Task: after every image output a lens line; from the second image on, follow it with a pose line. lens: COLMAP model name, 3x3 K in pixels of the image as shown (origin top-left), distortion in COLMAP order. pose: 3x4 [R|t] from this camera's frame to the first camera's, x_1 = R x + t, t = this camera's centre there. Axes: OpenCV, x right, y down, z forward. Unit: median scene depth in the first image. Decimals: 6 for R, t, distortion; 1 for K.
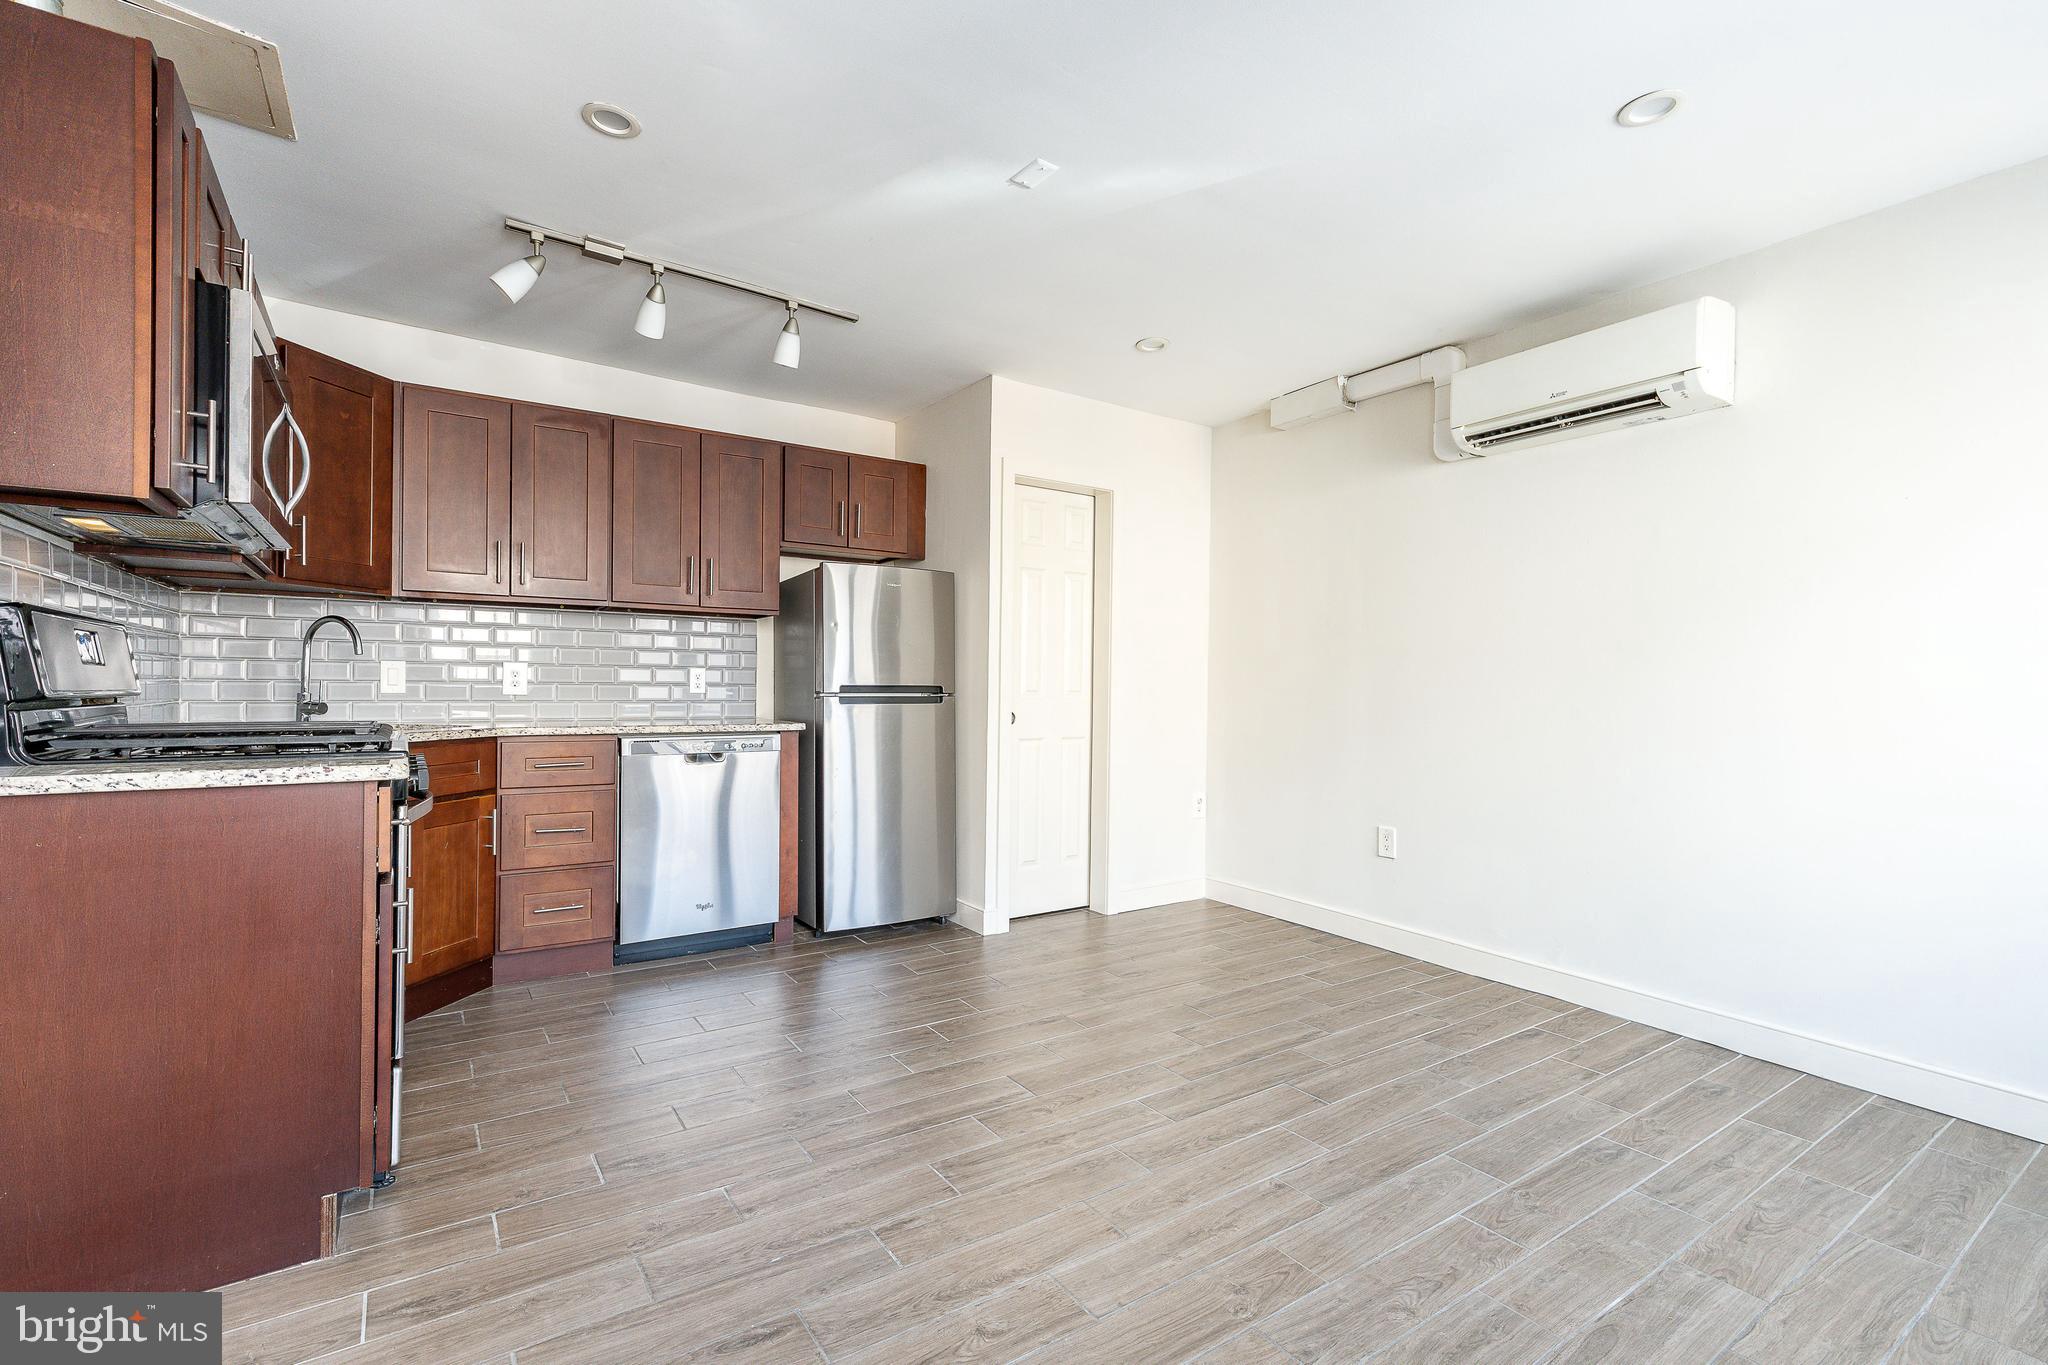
lens RADIAL K [[924.7, 0, 1032.8], [0, 924.7, 688.7], [0, 0, 1]] dist [0.005748, 0.000242]
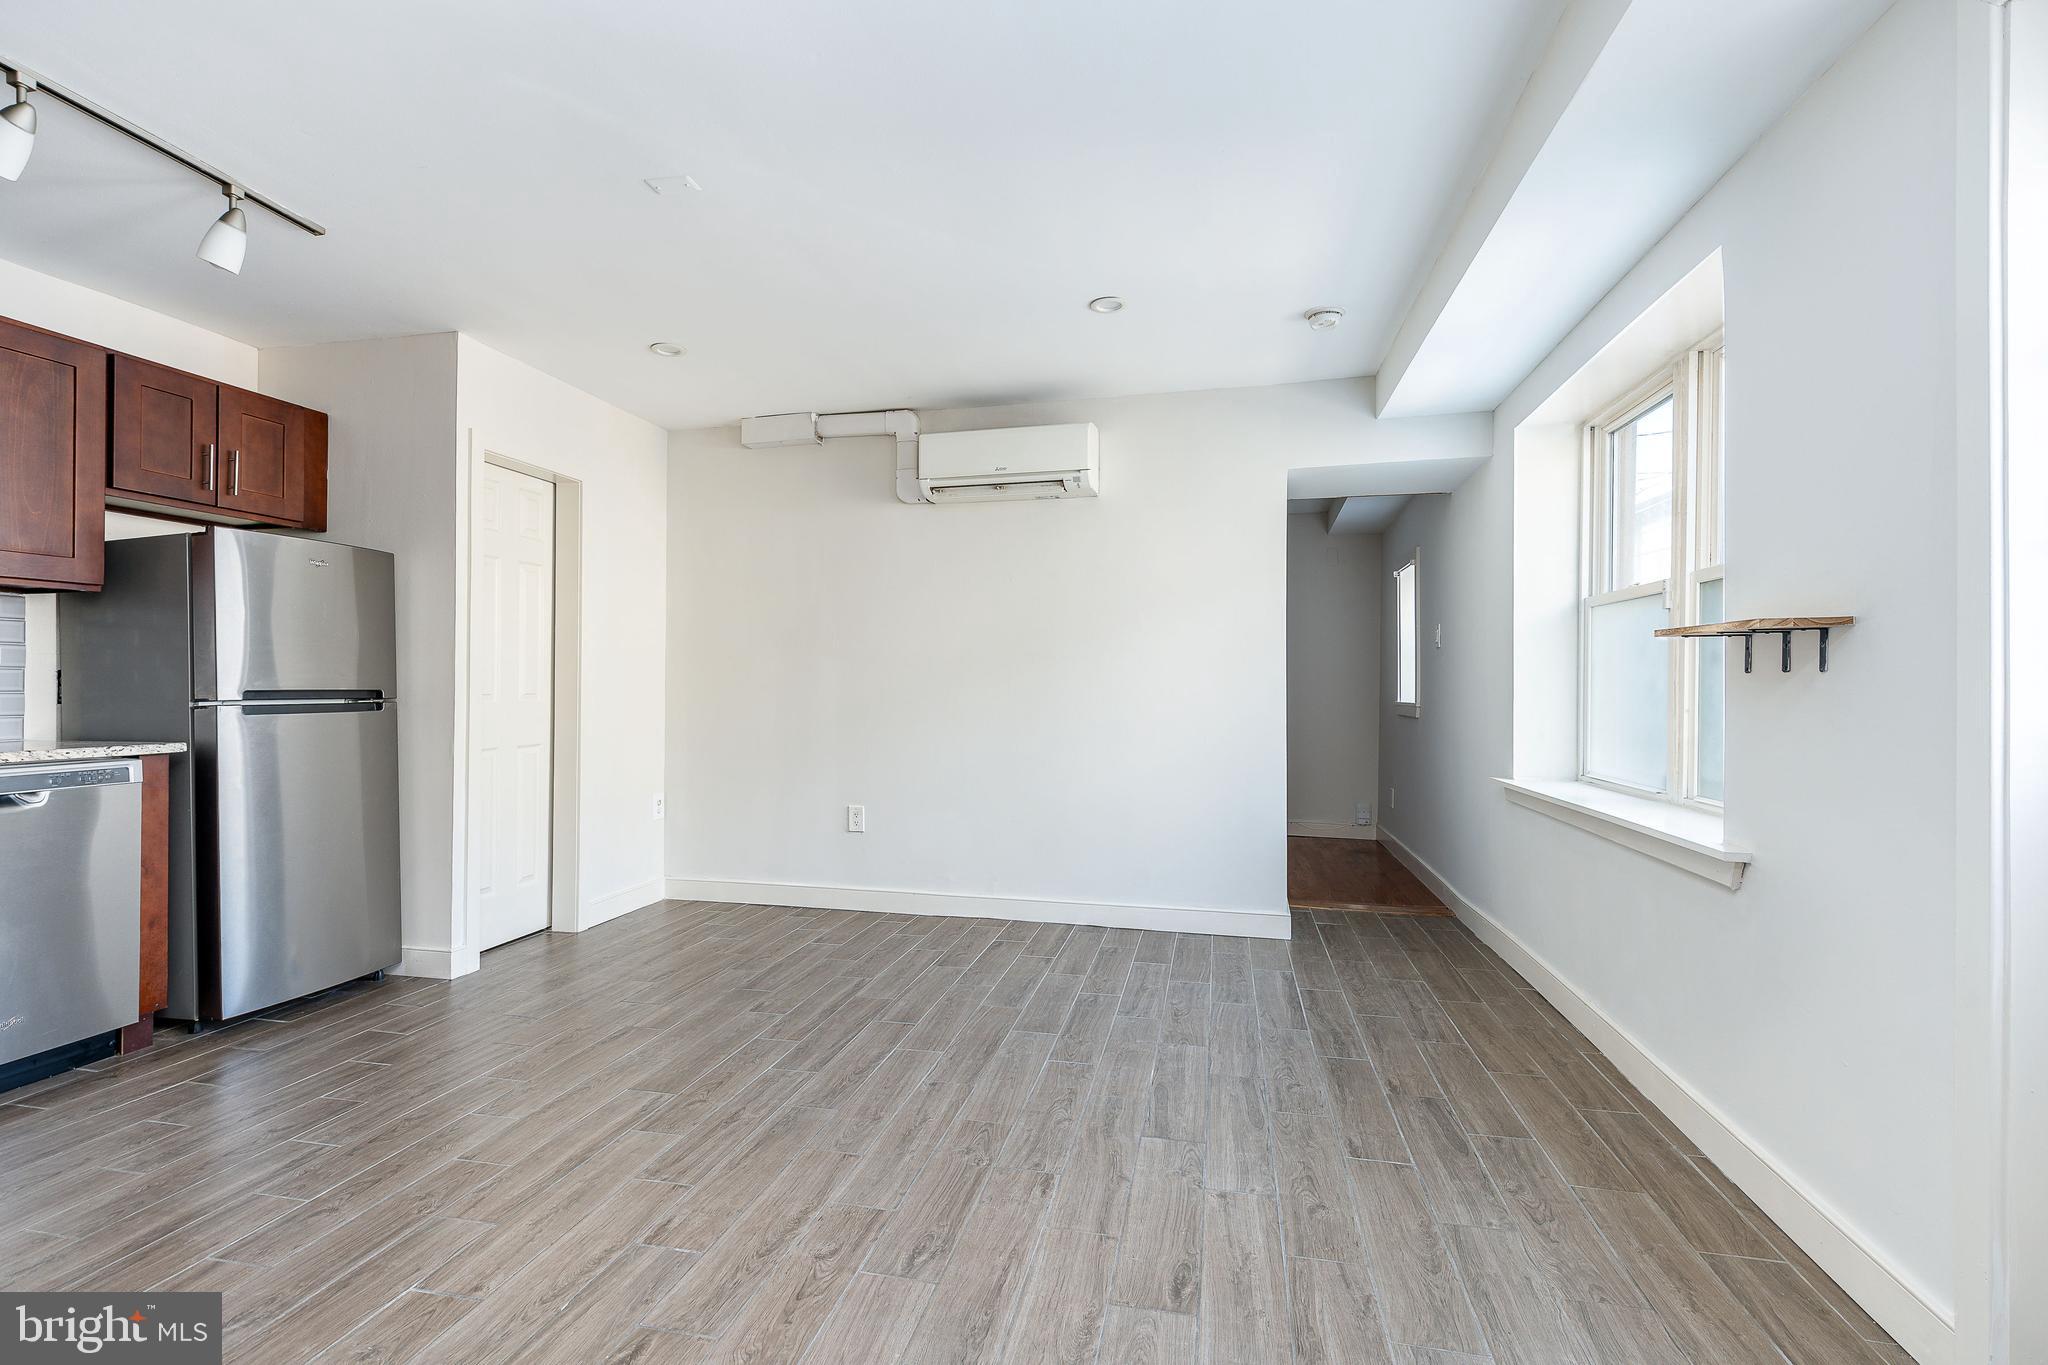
lens RADIAL K [[922.3, 0, 1039.1], [0, 922.3, 676.2], [0, 0, 1]] dist [0.010301, -0.000079]
pose [[0.720717, -0.001487, 0.693228, -0.305297], [0.011407, 0.999888, -0.009715, -0.000323], [-0.693136, 0.014909, 0.720653, -0.004305]]
